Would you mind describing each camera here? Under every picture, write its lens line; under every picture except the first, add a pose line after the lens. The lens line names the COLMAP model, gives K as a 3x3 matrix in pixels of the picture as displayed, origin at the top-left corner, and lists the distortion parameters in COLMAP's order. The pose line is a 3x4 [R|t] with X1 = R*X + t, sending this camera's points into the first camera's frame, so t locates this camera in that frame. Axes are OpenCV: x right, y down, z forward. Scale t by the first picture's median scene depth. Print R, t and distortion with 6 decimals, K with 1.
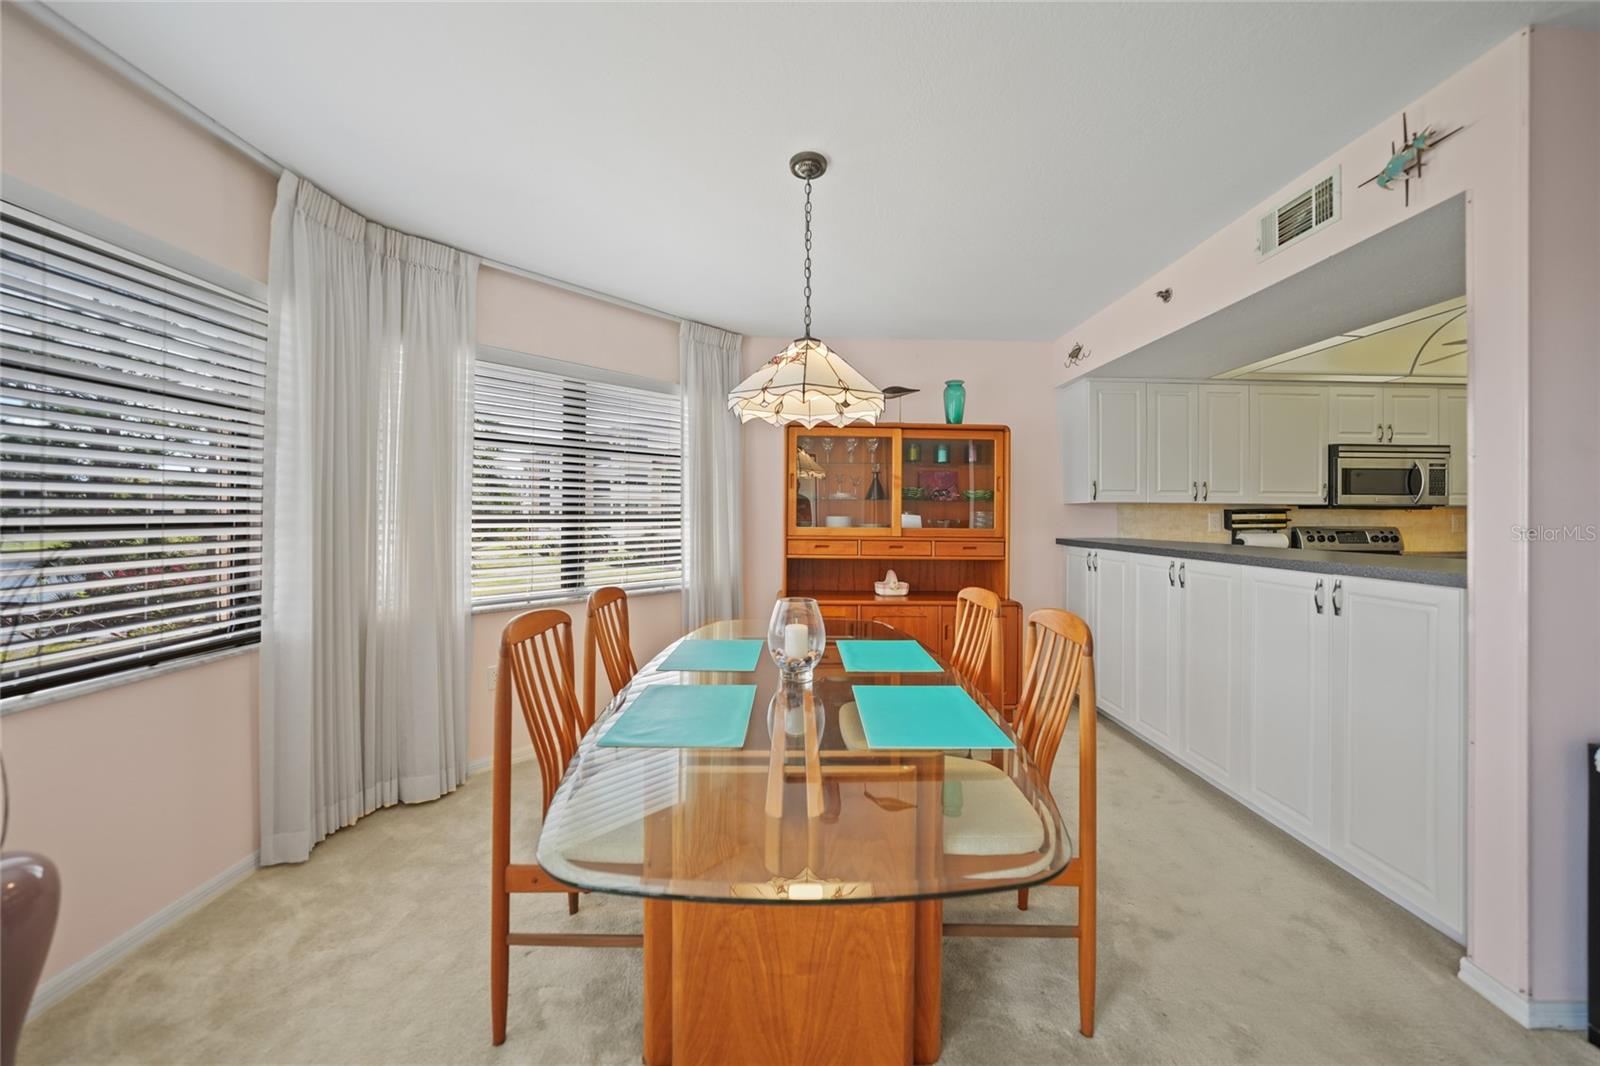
lens RADIAL K [[553.9, 0, 801.3], [0, 553.9, 530.1], [0, 0, 1]] dist [-0.031901, 0.007934]
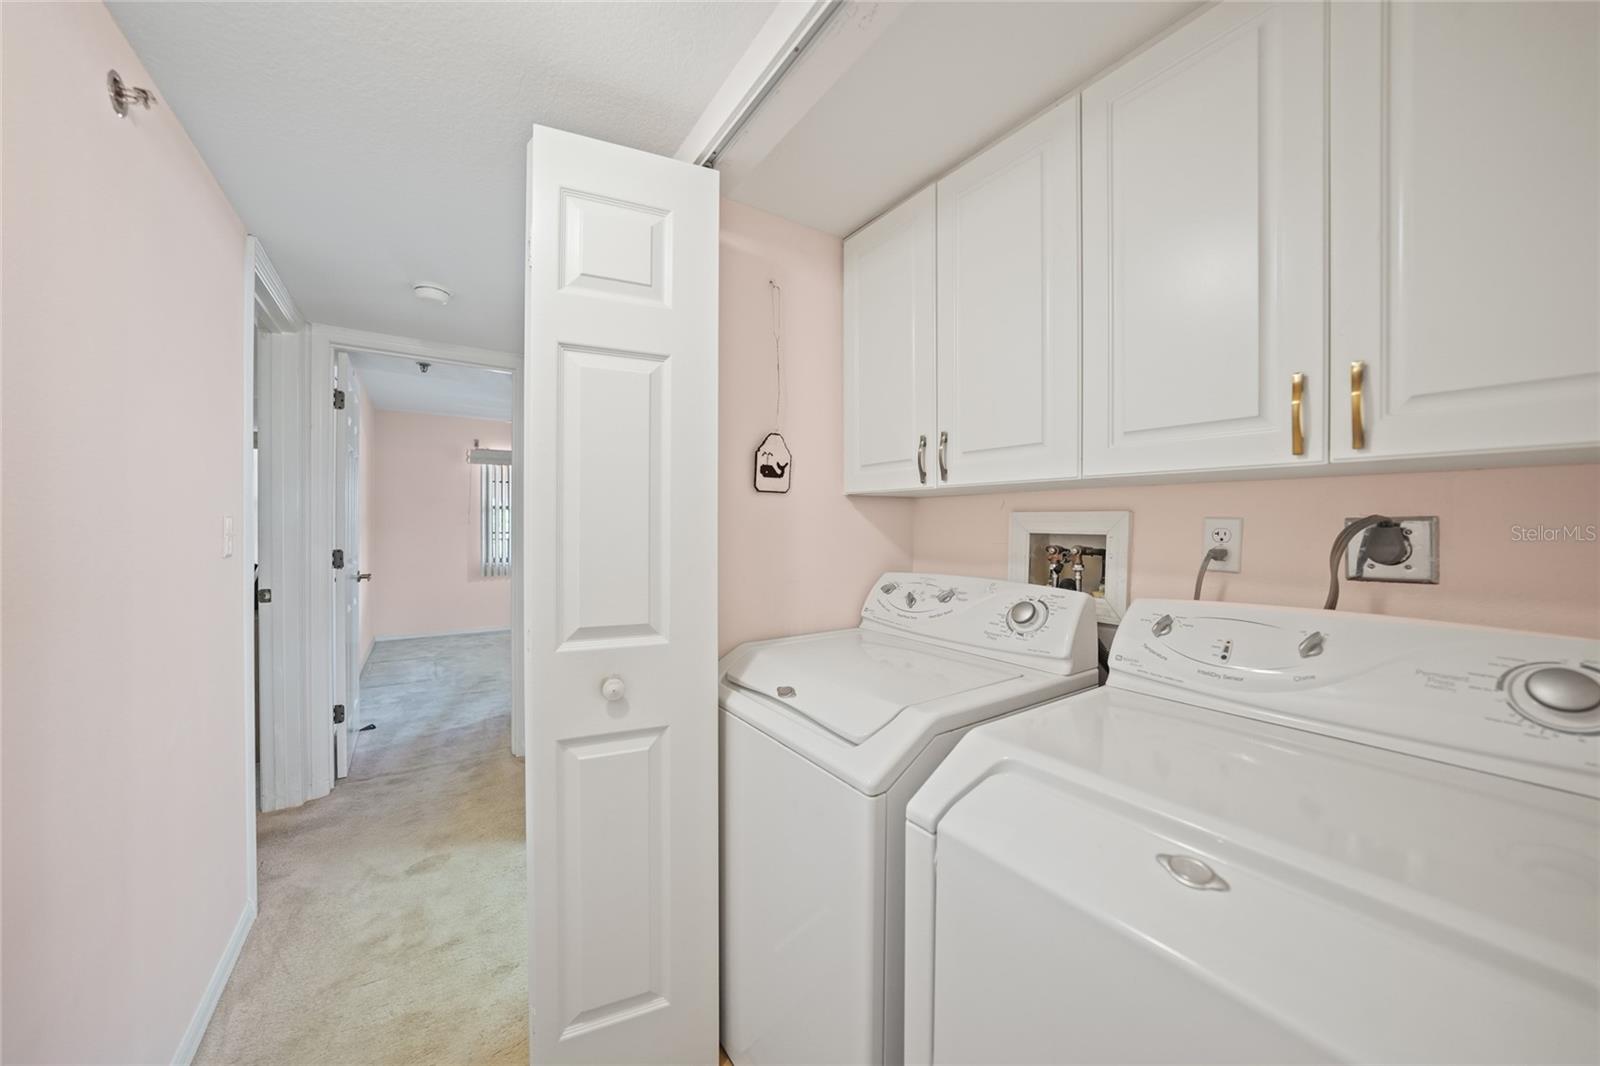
lens RADIAL K [[553.9, 0, 801.3], [0, 553.9, 530.1], [0, 0, 1]] dist [-0.031901, 0.007934]
pose [[0.550262, 0.006188, -0.834969, 0.801391], [-0.024778, 0.999653, -0.008920, -0.016835], [0.834625, 0.025598, 0.550224, 0.721647]]
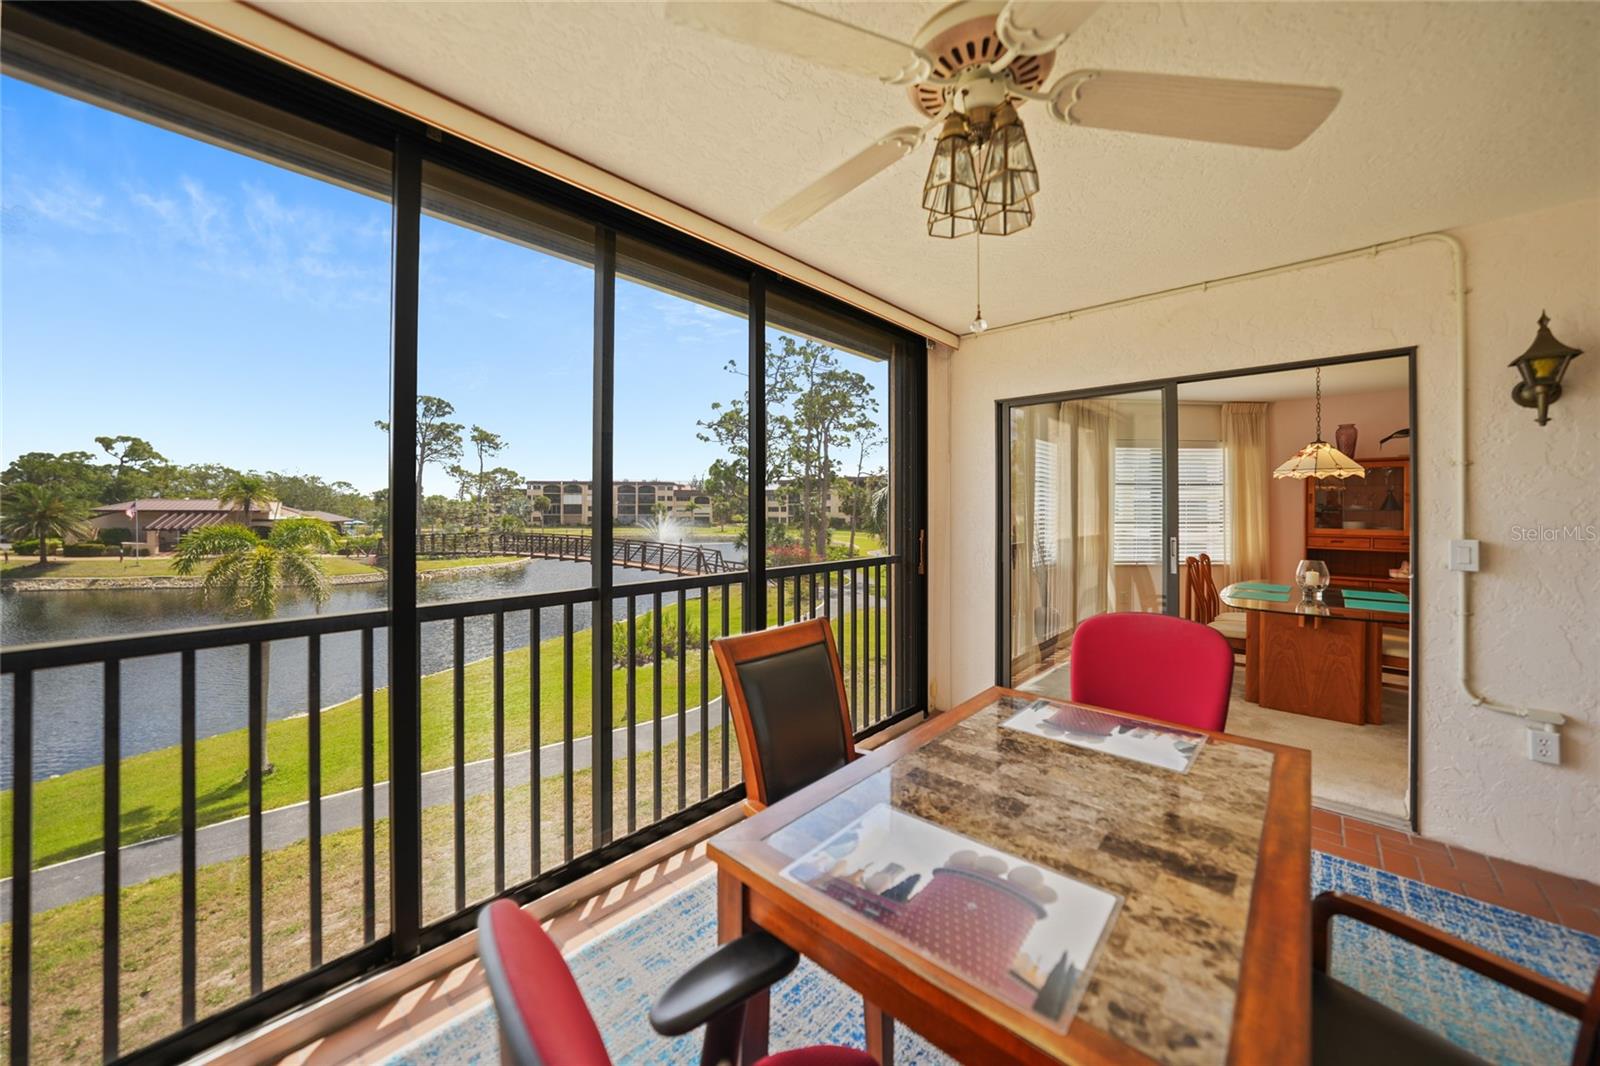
lens RADIAL K [[561.8, 0, 801.1], [0, 561.8, 506.0], [0, 0, 1]] dist [-0.033683, 0.008365]
pose [[0.717713, -0.006392, -0.696310, 0.028019], [-0.018281, 0.999440, -0.028017, 0.000967], [0.696099, 0.032837, 0.717194, -1.066358]]
